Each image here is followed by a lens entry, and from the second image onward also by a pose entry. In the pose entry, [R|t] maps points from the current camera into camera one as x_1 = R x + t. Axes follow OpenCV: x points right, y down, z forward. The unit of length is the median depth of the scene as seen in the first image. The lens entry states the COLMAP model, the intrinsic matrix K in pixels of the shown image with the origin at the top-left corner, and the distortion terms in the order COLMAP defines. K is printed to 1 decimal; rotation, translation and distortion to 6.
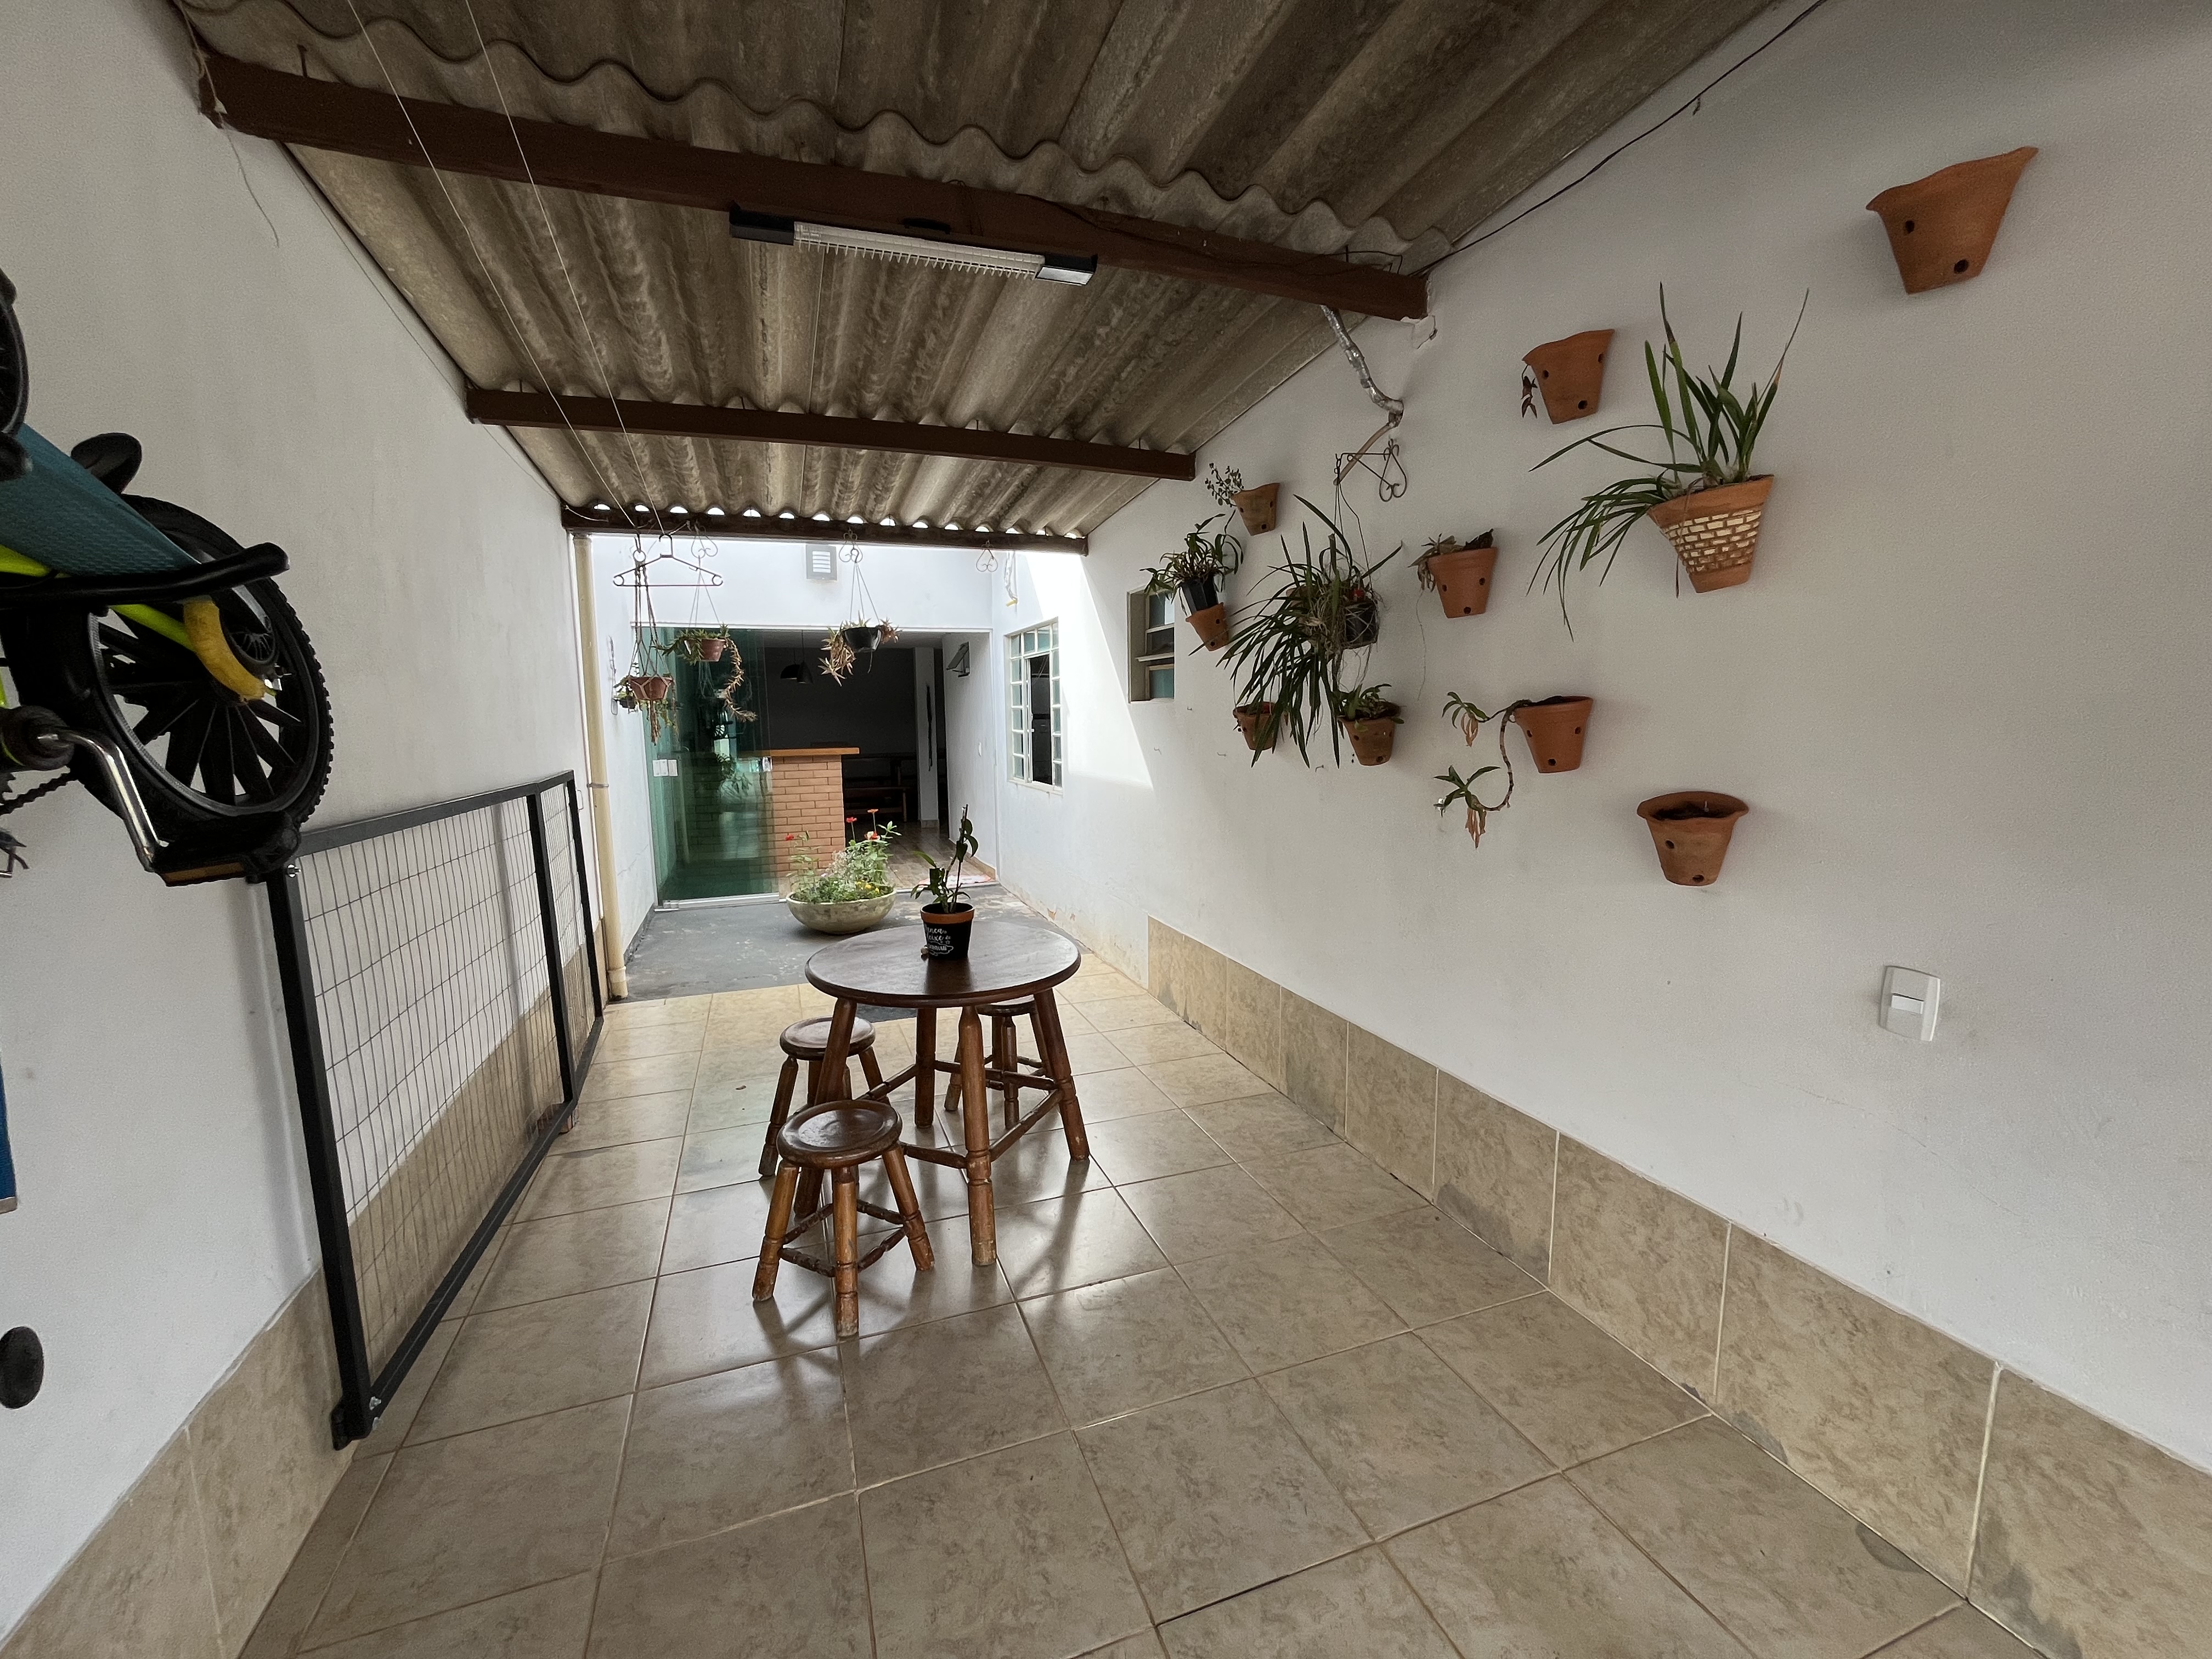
lens RADIAL K [[902.8, 0, 1103.3], [0, 902.8, 836.1], [0, 0, 1]] dist [0.003688, -0.000227]
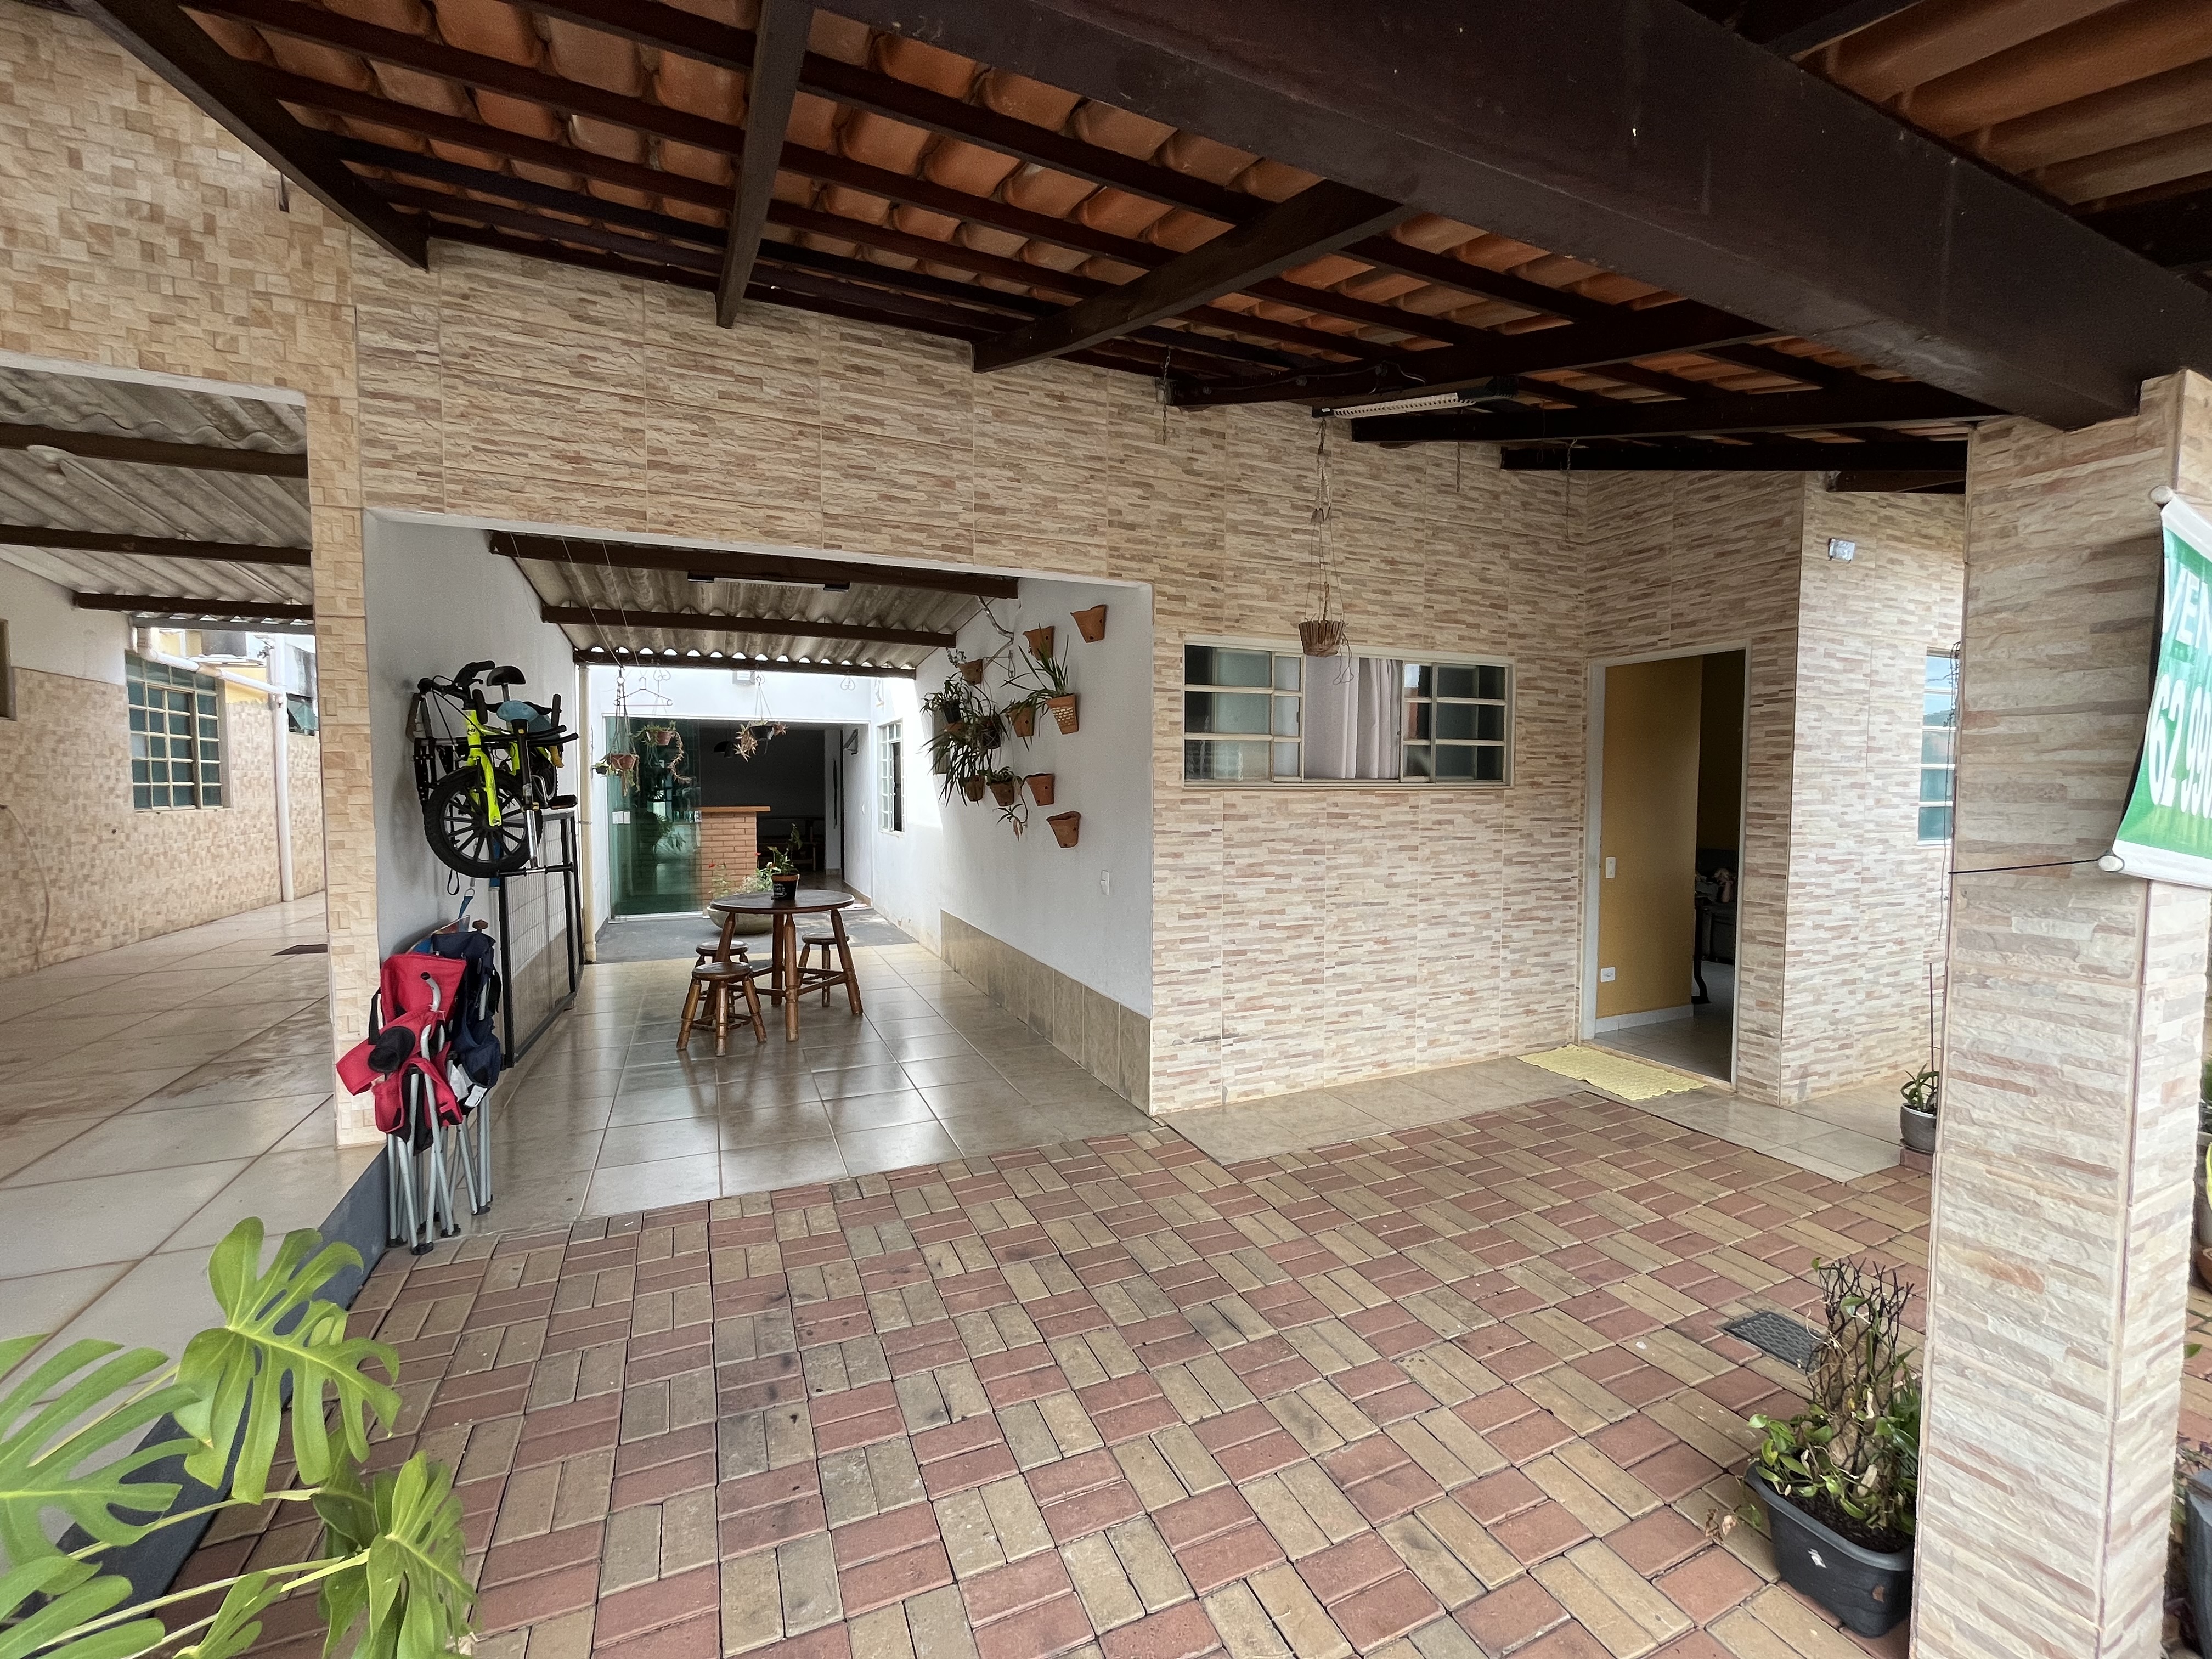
lens RADIAL K [[902.8, 0, 1105.7], [0, 902.8, 832.8], [0, 0, 1]] dist [0.003688, -0.000227]
pose [[0.997753, 0.011175, 0.066057, 0.227960], [-0.005527, 0.996359, -0.085080, 0.086442], [-0.066767, 0.084524, 0.994182, -0.589772]]
